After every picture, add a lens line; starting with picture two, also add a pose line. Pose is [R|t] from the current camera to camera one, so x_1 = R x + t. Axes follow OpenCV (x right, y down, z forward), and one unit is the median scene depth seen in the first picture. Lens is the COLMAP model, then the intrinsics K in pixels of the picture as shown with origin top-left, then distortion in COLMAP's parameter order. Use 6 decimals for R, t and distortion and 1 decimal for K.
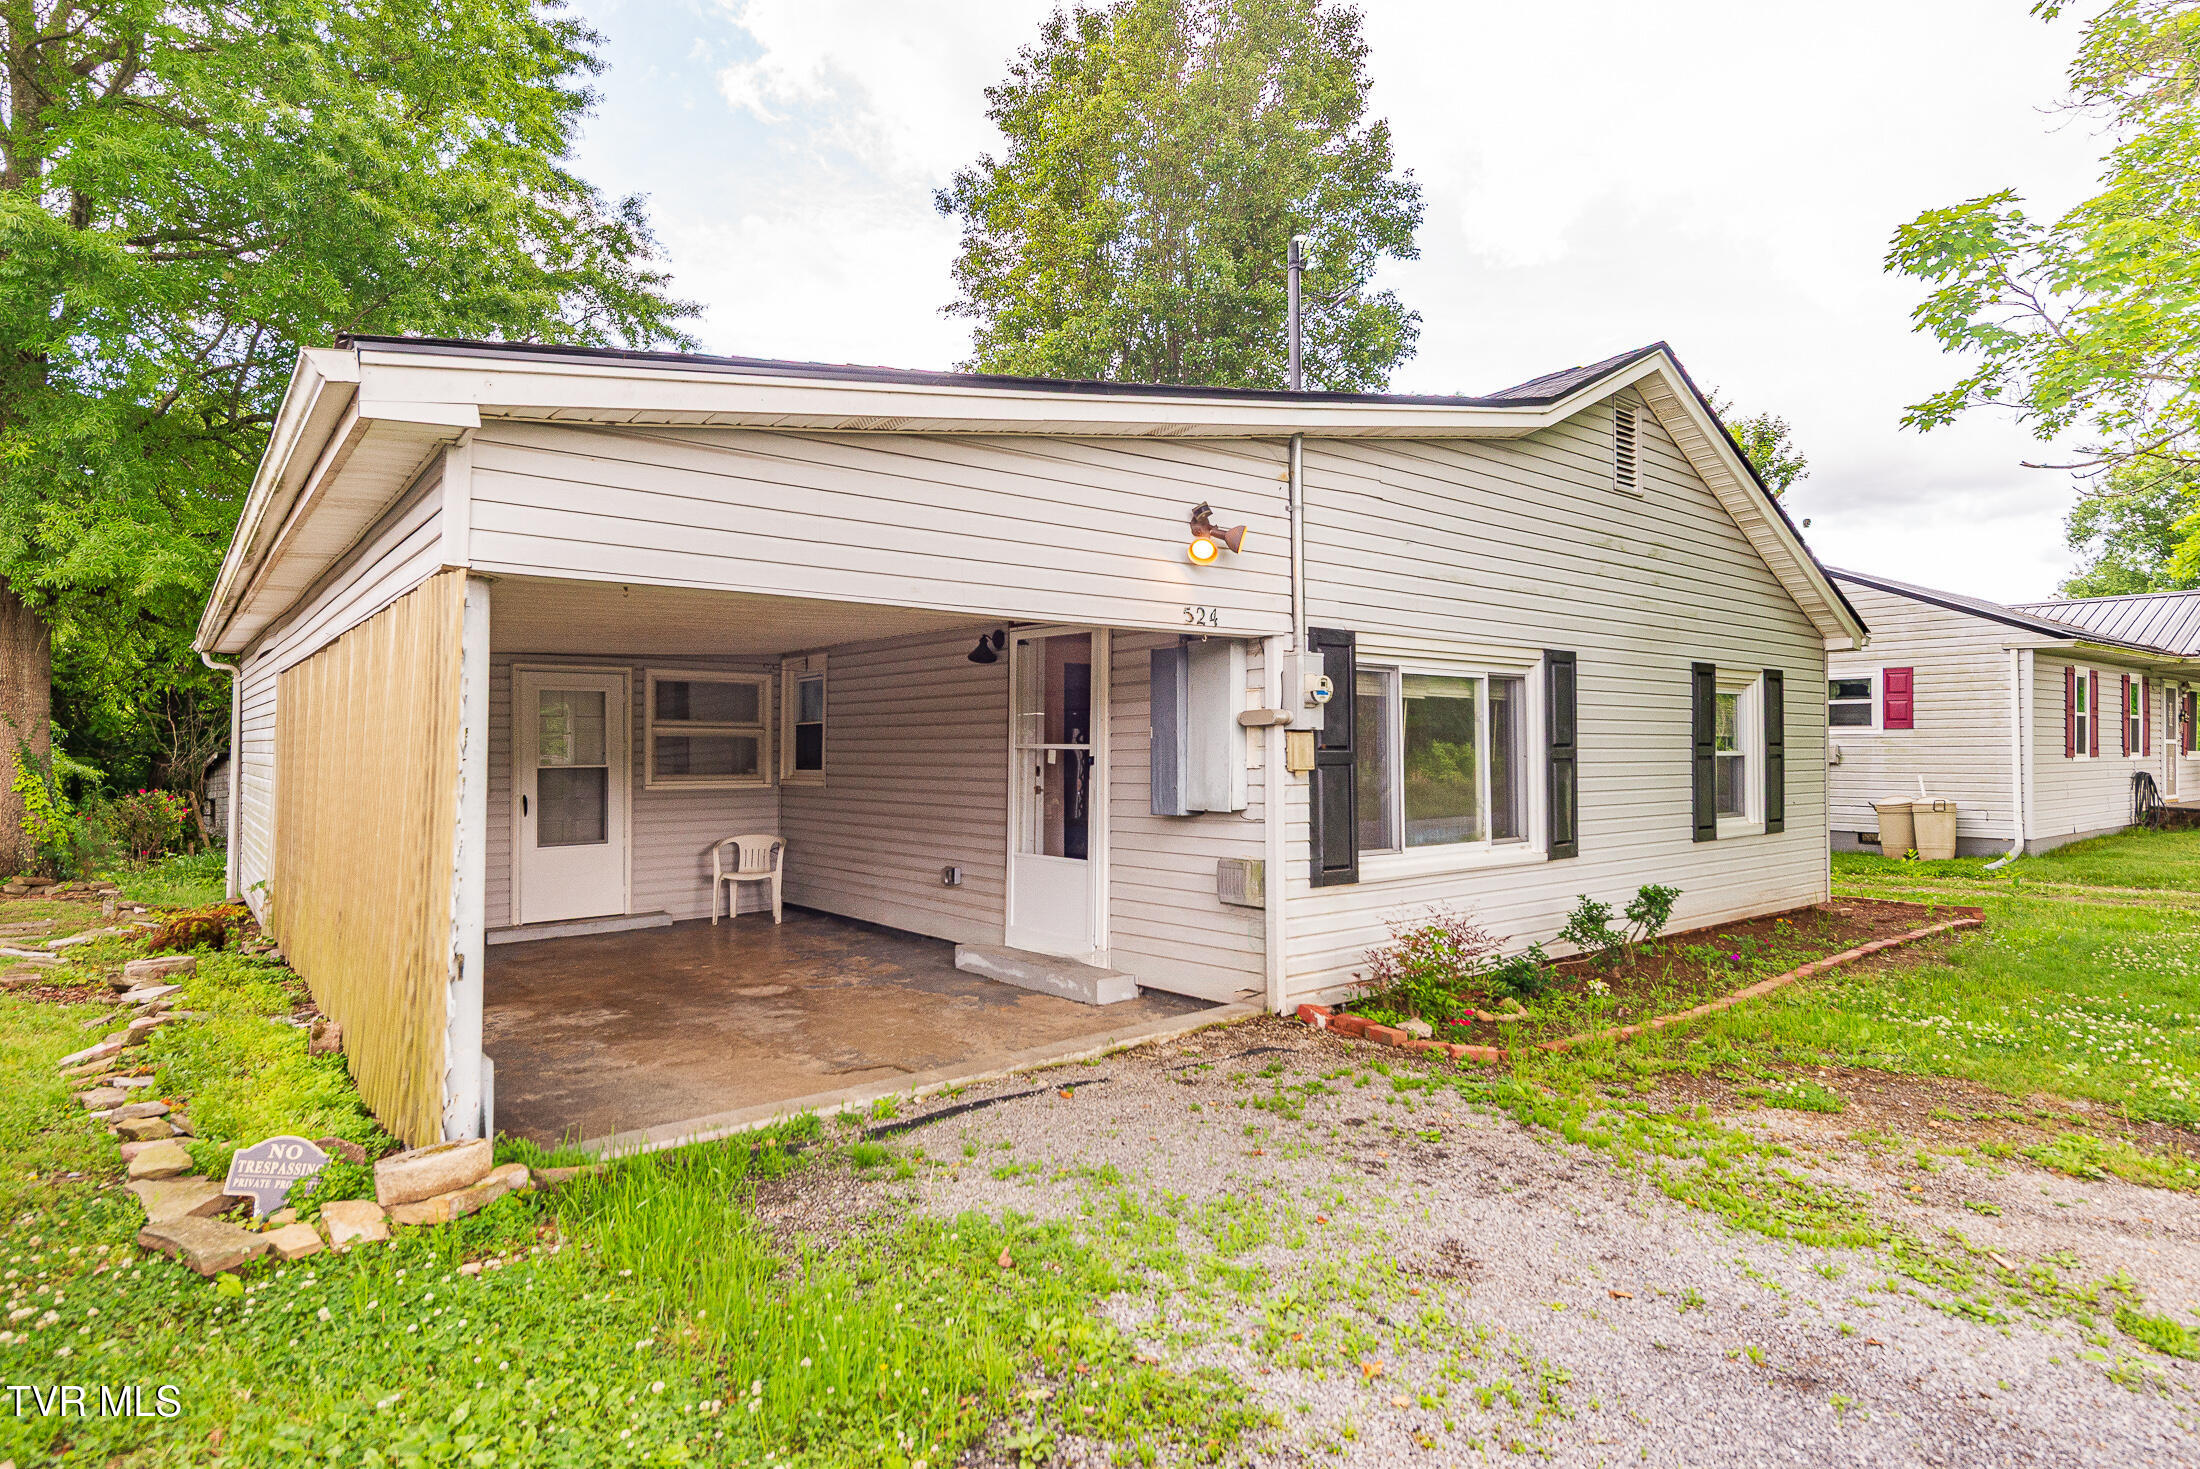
lens RADIAL K [[1187.9, 0, 1099.0], [0, 1187.9, 730.8], [0, 0, 1]] dist [-0.000770, -0.000005]
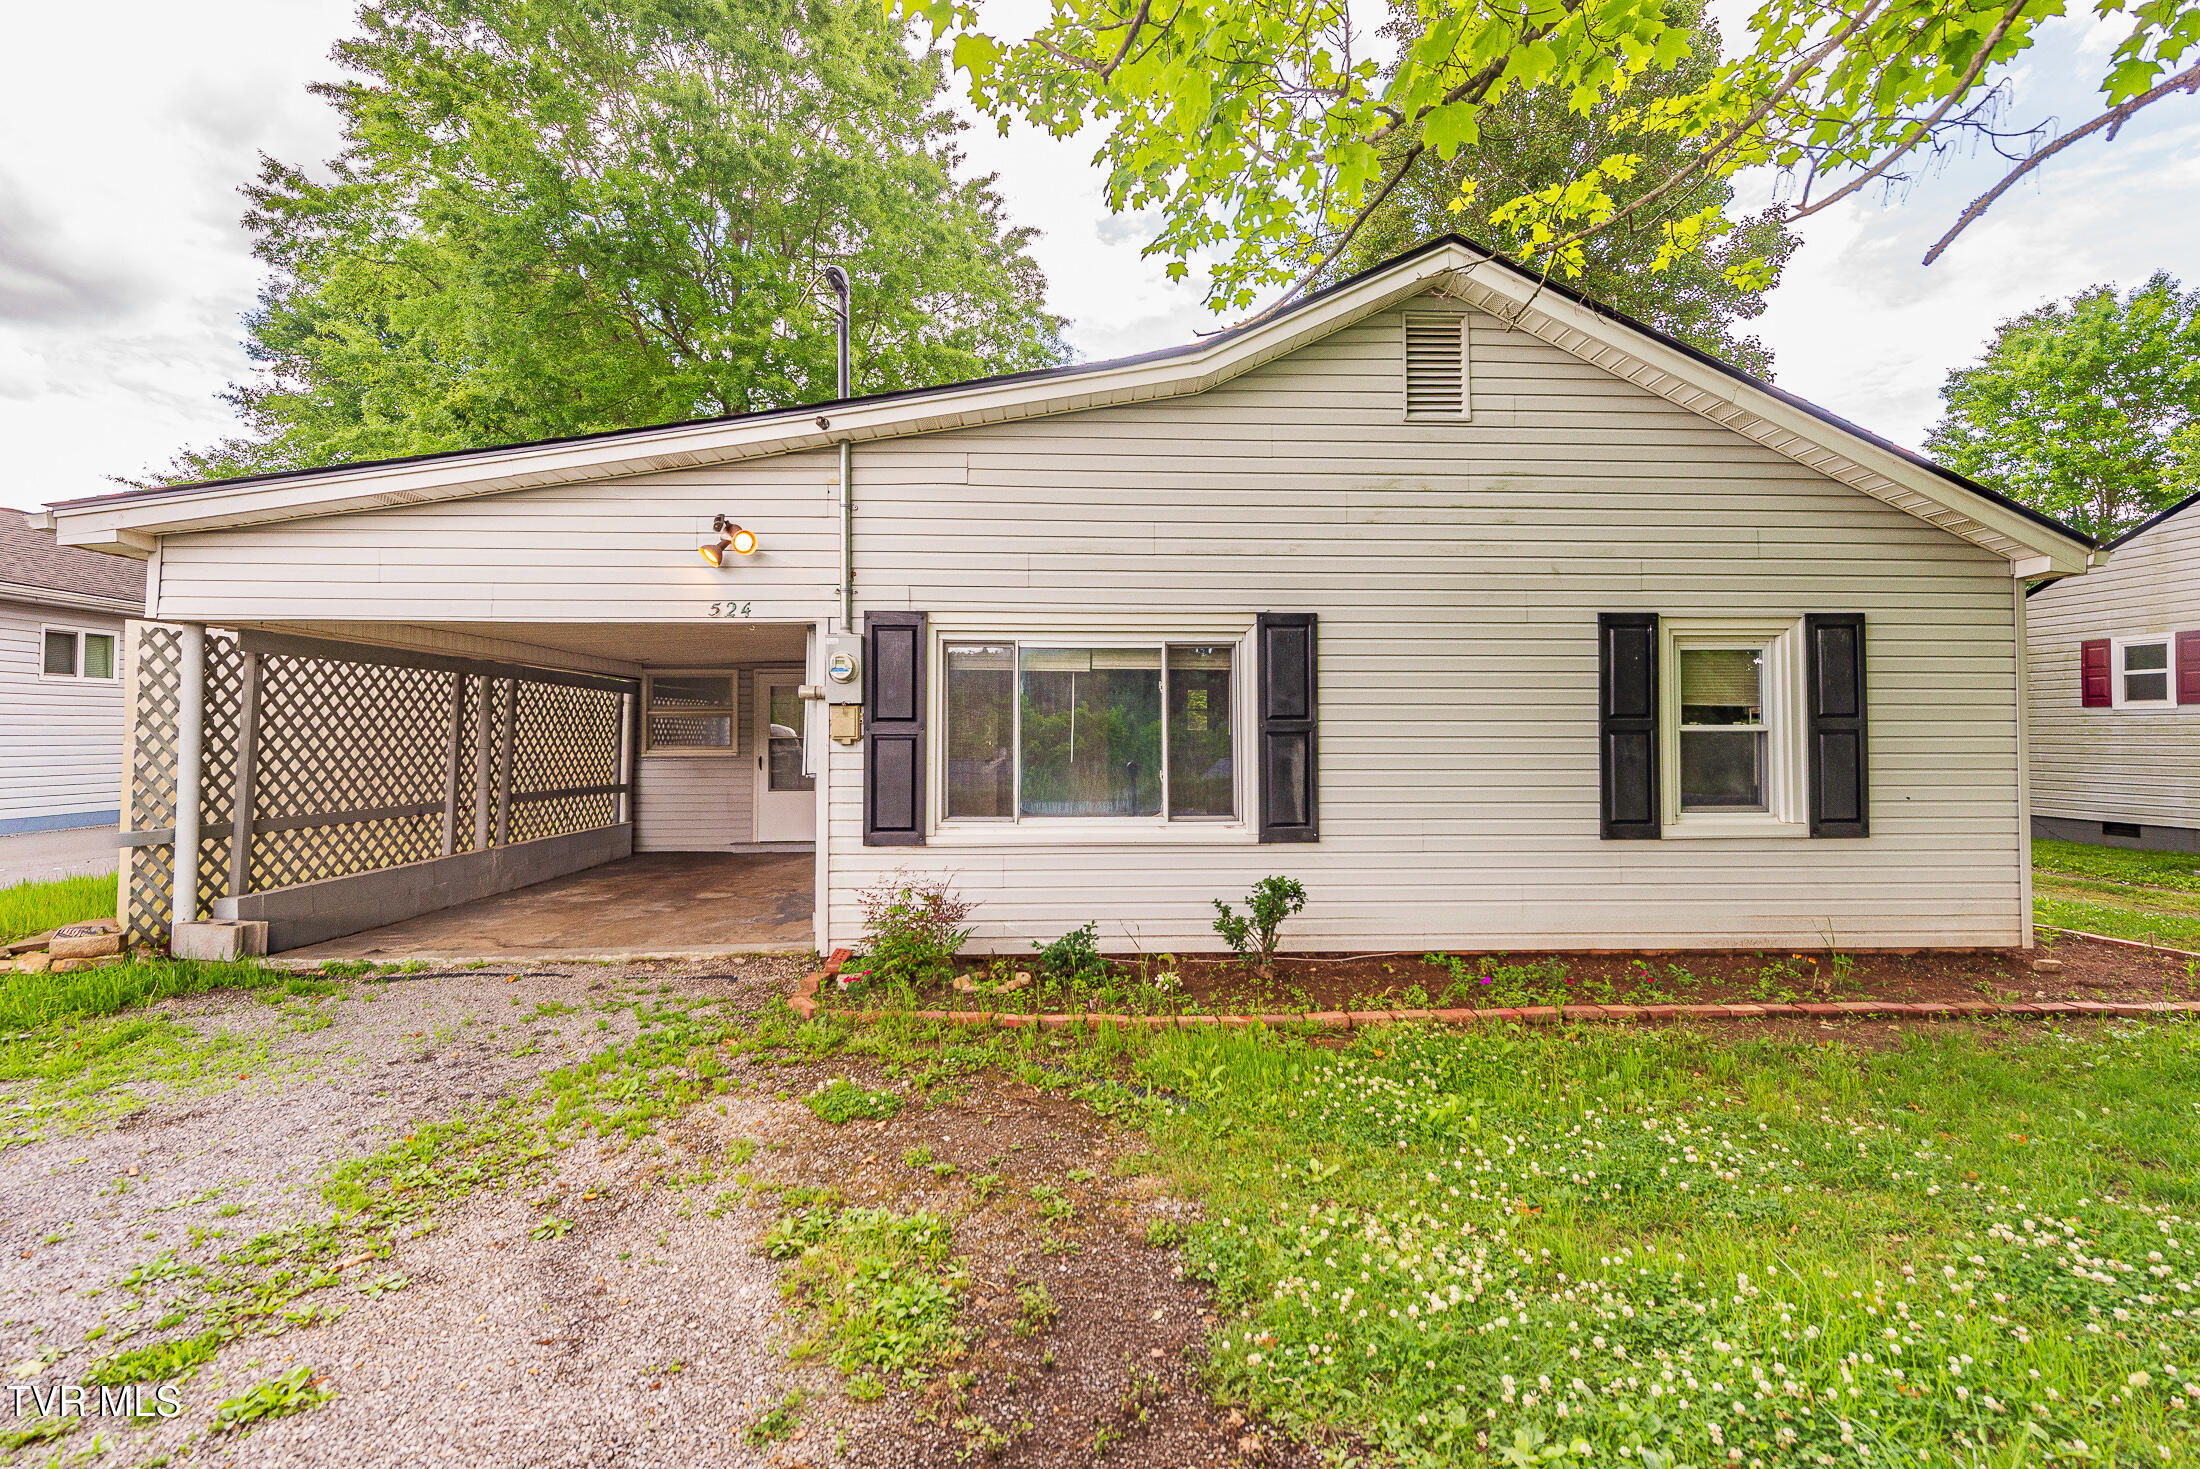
lens RADIAL K [[991.7, 0, 1107.2], [0, 991.7, 720.2], [0, 0, 1]] dist [0.005061, 0.000324]
pose [[0.807285, -0.003328, -0.590152, 0.733442], [0.007598, 0.999960, 0.004753, 0.009596], [0.590113, -0.008321, 0.807278, 0.311178]]
